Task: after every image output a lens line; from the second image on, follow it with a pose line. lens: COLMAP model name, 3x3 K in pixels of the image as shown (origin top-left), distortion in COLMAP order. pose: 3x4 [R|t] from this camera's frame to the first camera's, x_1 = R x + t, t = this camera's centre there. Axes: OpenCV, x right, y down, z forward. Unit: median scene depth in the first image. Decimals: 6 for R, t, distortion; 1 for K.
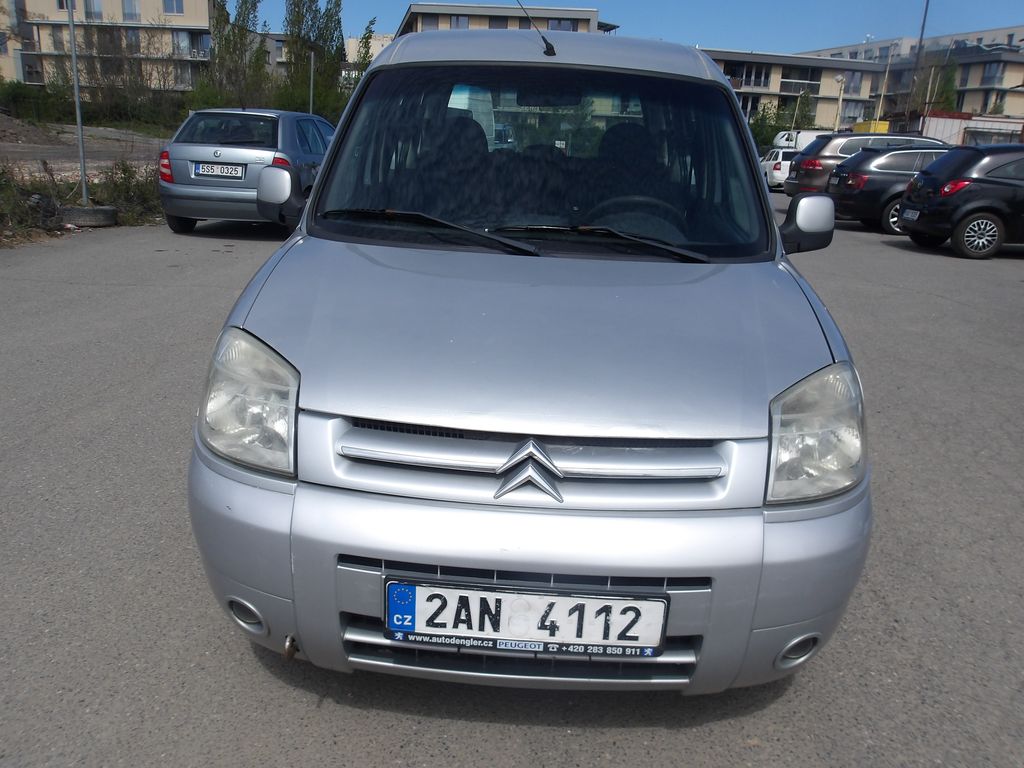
lens RADIAL K [[871.3, 0, 512.0], [0, 871.3, 384.0], [0, 0, 1]] dist [-0.019224, 0.011452]
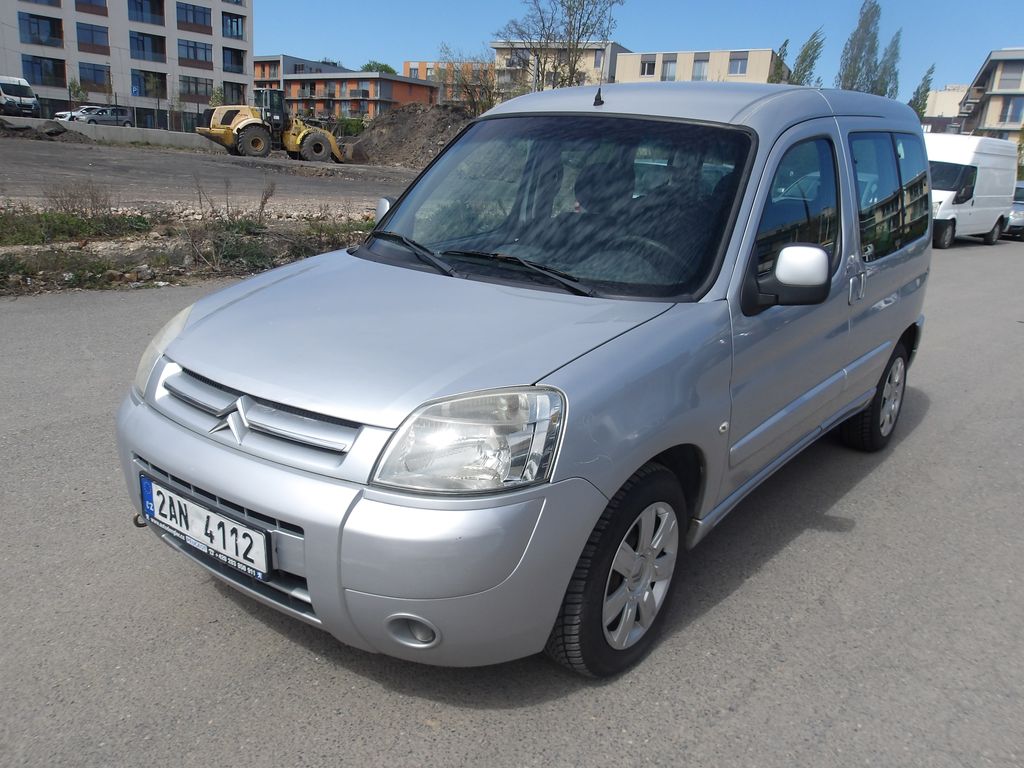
lens RADIAL K [[864.1, 0, 506.9], [0, 864.1, 388.1], [0, 0, 1]] dist [-0.008119, 0.017663]
pose [[0.819445, 0.152675, -0.552449, 1.043418], [-0.181761, 0.983340, 0.002151, -0.021178], [0.543574, 0.098652, 0.833544, 0.131830]]
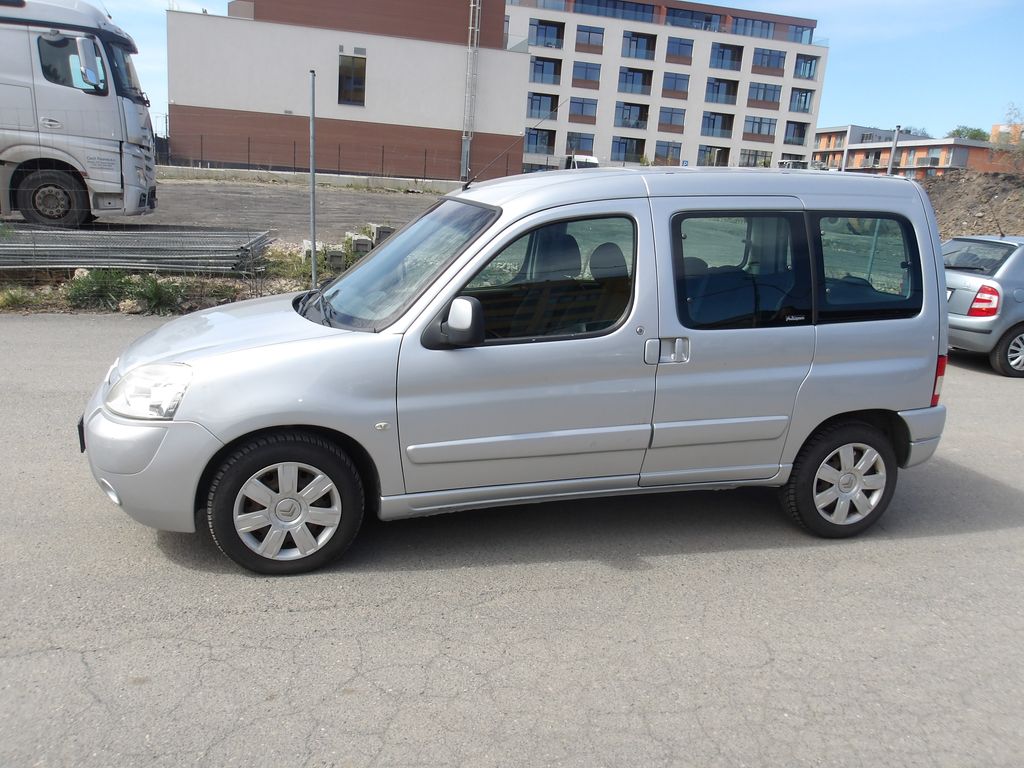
lens RADIAL K [[878.3, 0, 512.0], [0, 878.3, 384.0], [0, 0, 1]] dist [-0.022651, 0.020575]
pose [[0.320757, 0.182880, -0.929339, 2.587380], [-0.309583, 0.947534, 0.079609, -0.390137], [0.895139, 0.262172, 0.360544, 1.110168]]
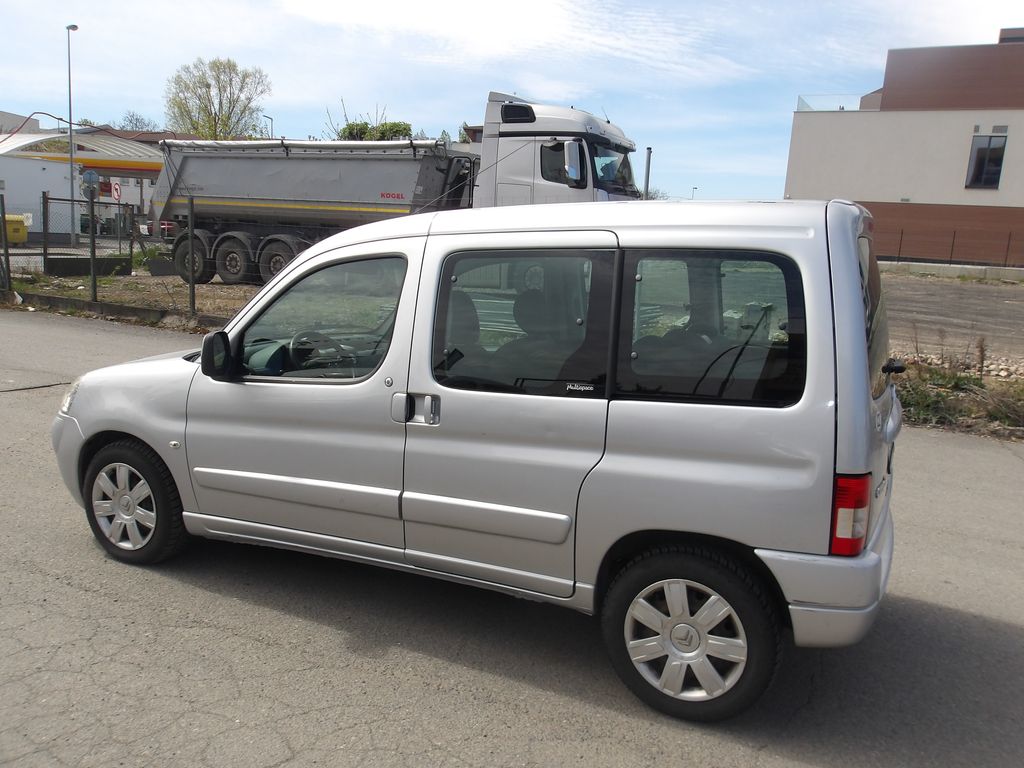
lens RADIAL K [[877.4, 0, 512.0], [0, 877.4, 384.0], [0, 0, 1]] dist [-0.001889, 0.001545]
pose [[-0.402276, 0.078896, -0.912113, 2.283022], [-0.319579, 0.921510, 0.220655, -0.977312], [0.857930, 0.380257, -0.345488, 3.141366]]
